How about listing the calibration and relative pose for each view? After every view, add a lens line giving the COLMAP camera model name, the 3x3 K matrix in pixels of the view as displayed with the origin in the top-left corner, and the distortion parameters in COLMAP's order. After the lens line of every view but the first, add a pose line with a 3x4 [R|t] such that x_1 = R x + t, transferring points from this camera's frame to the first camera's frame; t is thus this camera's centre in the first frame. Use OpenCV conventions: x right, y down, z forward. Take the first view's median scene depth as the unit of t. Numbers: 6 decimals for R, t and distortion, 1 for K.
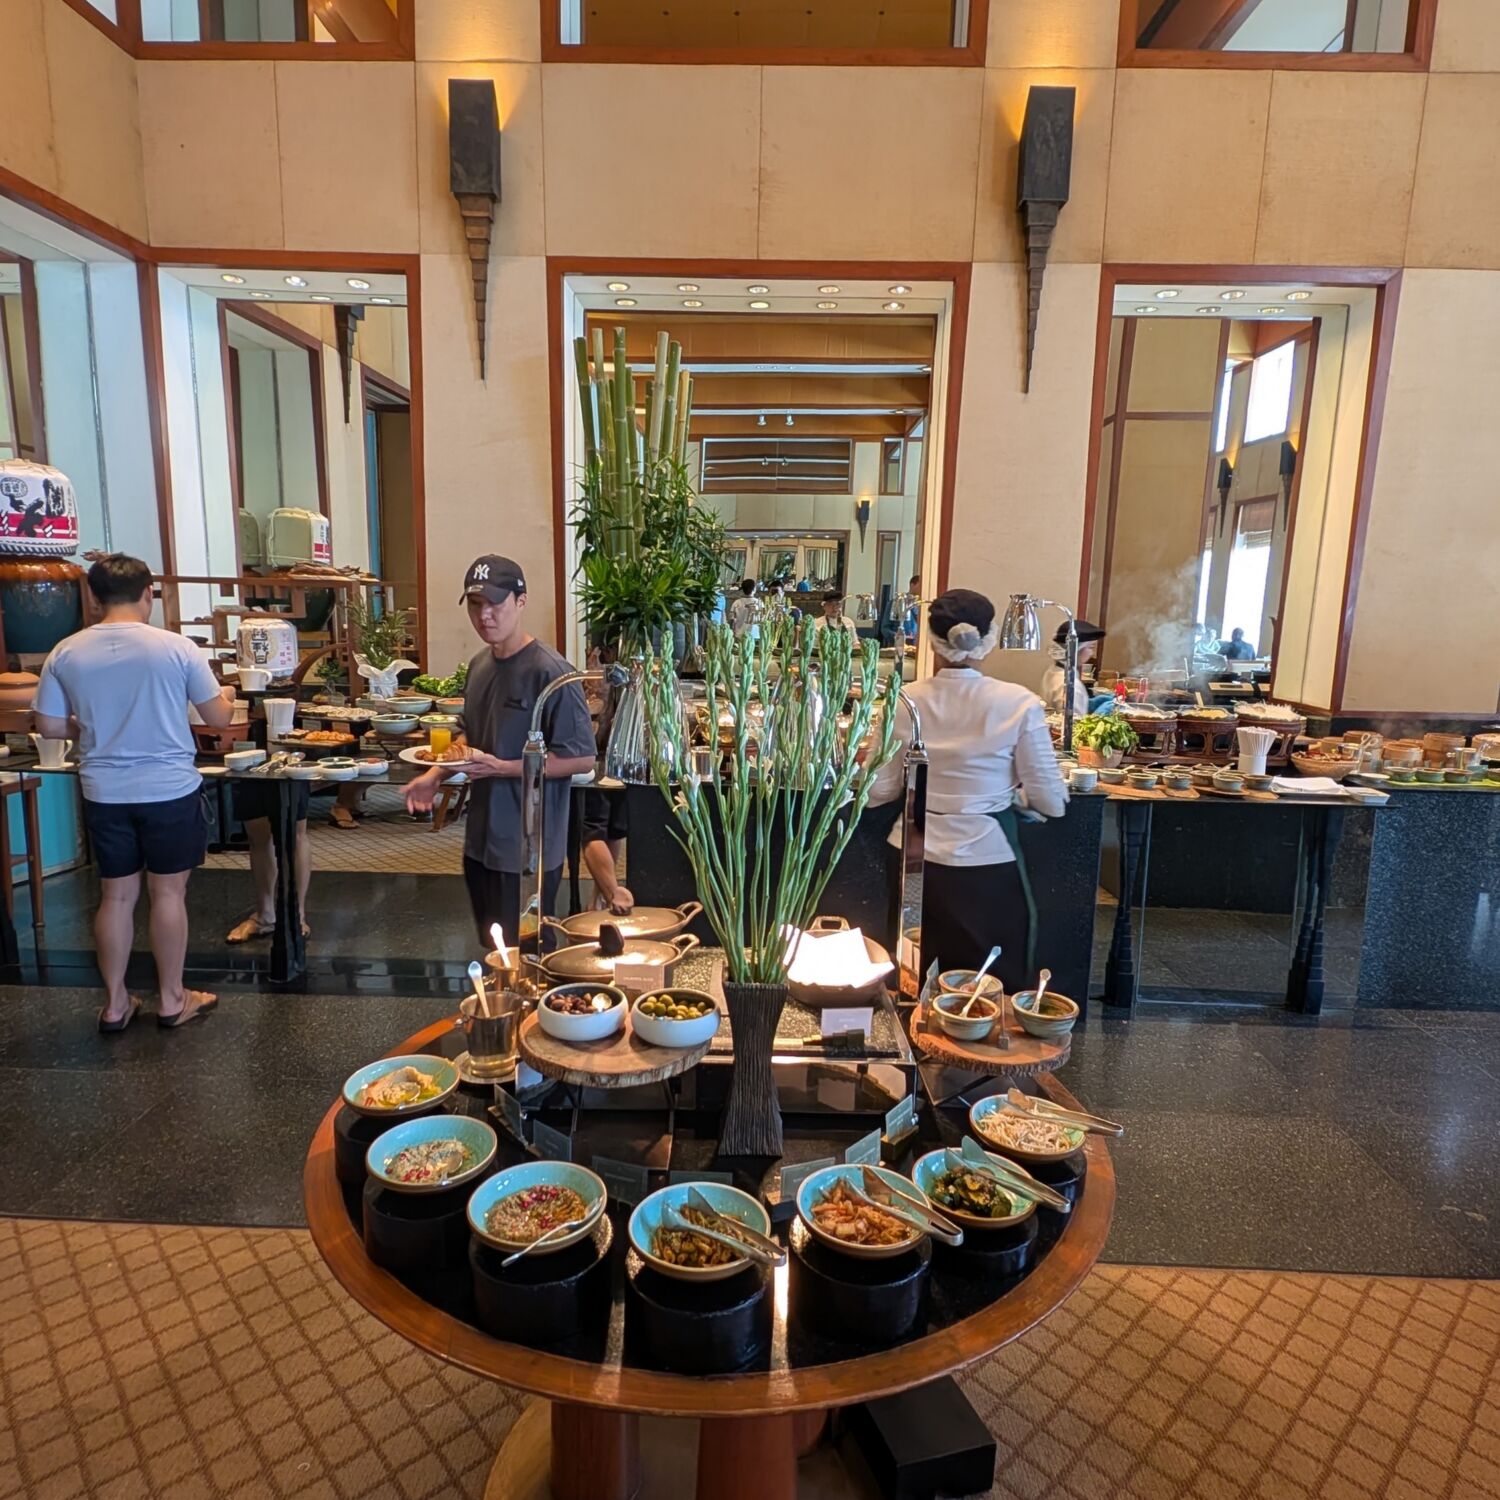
lens RADIAL K [[837.1, 0, 742.8], [0, 837.1, 753.7], [0, 0, 1]] dist [0.005189, 0.001731]
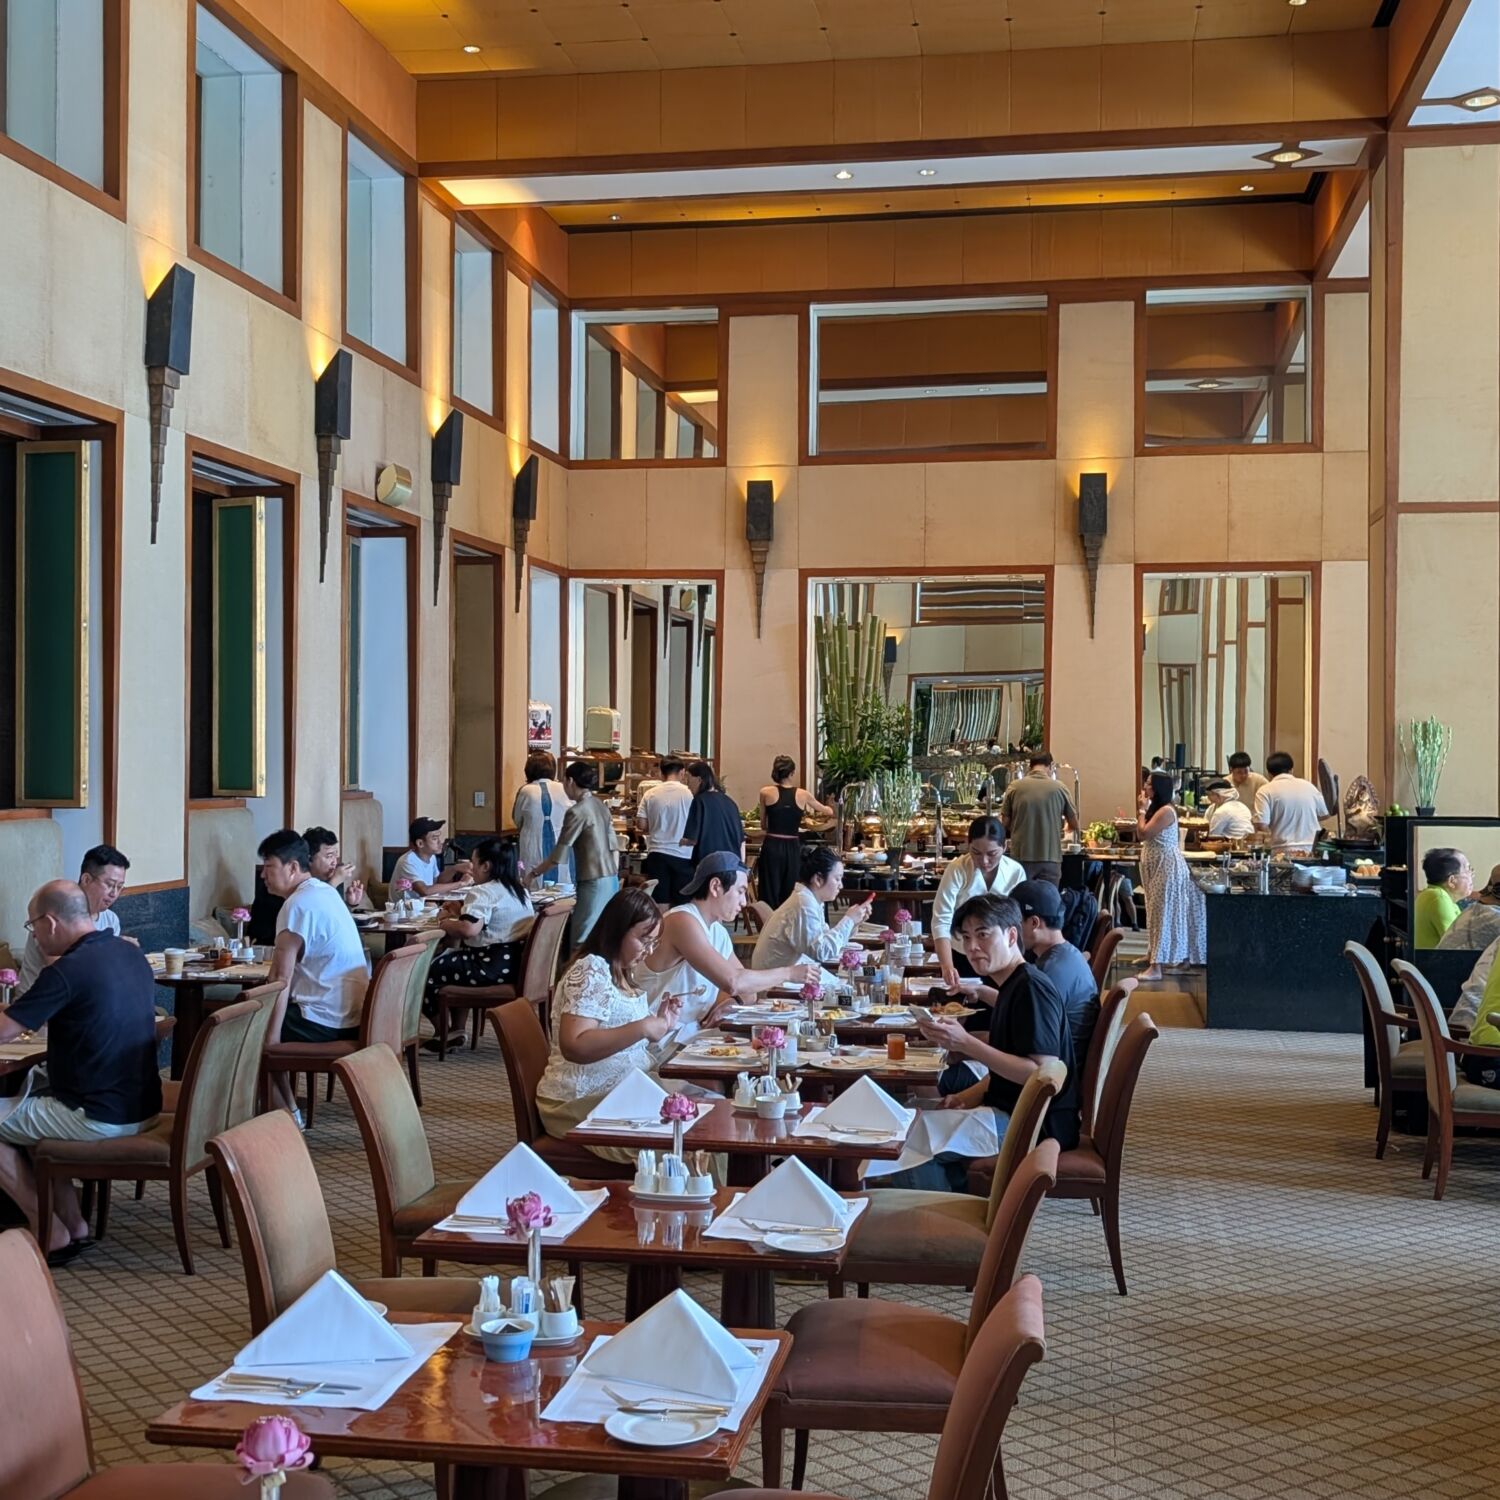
lens RADIAL K [[1973.4, 0, 749.4], [0, 1973.4, 749.8], [0, 0, 1]] dist [0.010099, 0.000000]
pose [[0.990509, -0.016813, -0.136412, 0.206461], [-0.010520, 0.980305, -0.197211, 0.557491], [0.137041, 0.196774, 0.970824, -2.846191]]
